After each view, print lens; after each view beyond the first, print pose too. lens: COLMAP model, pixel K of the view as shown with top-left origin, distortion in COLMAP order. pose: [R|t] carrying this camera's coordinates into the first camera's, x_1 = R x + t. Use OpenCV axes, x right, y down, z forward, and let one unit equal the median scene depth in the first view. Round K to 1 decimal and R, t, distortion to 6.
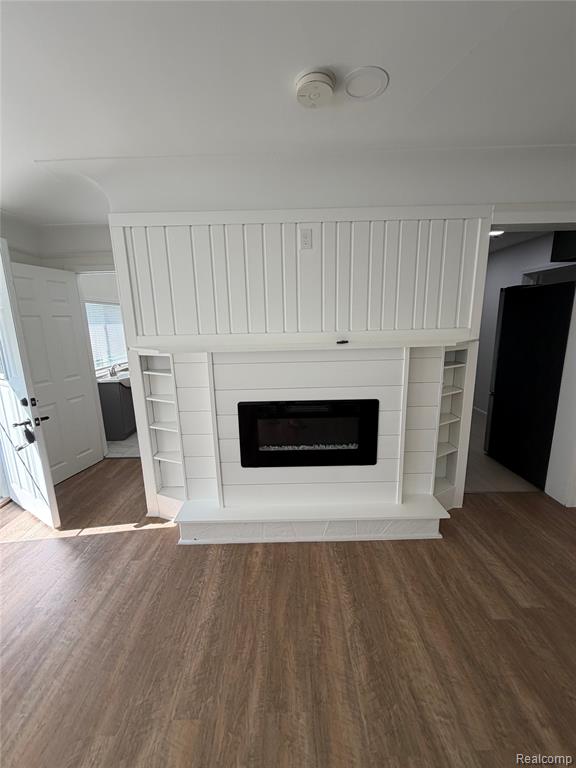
lens RADIAL K [[304.2, 0, 286.9], [0, 304.2, 381.9], [0, 0, 1]] dist [0.002354, 0.000388]
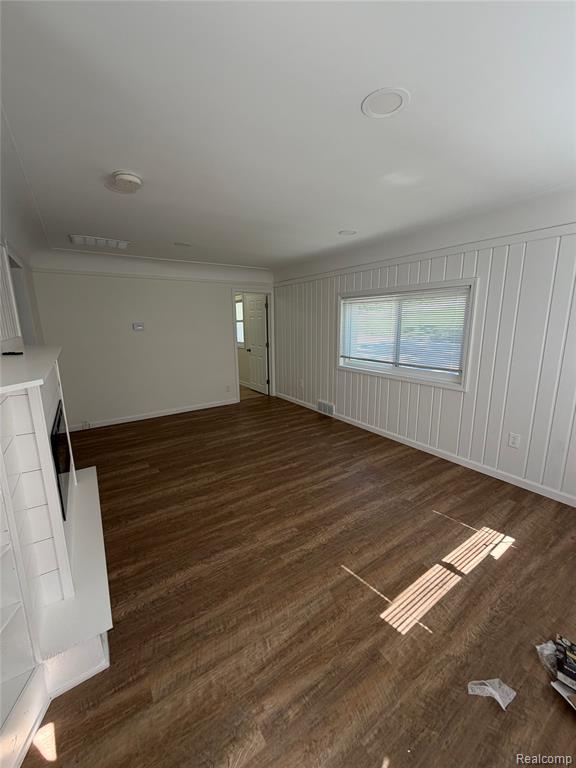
lens RADIAL K [[304.2, 0, 288.0], [0, 304.2, 381.1], [0, 0, 1]] dist [0.002354, 0.000388]
pose [[-0.555882, -0.132646, 0.820610, -1.603798], [0.189266, 0.941061, 0.280324, -0.235706], [-0.809428, 0.311141, -0.498014, 1.289730]]
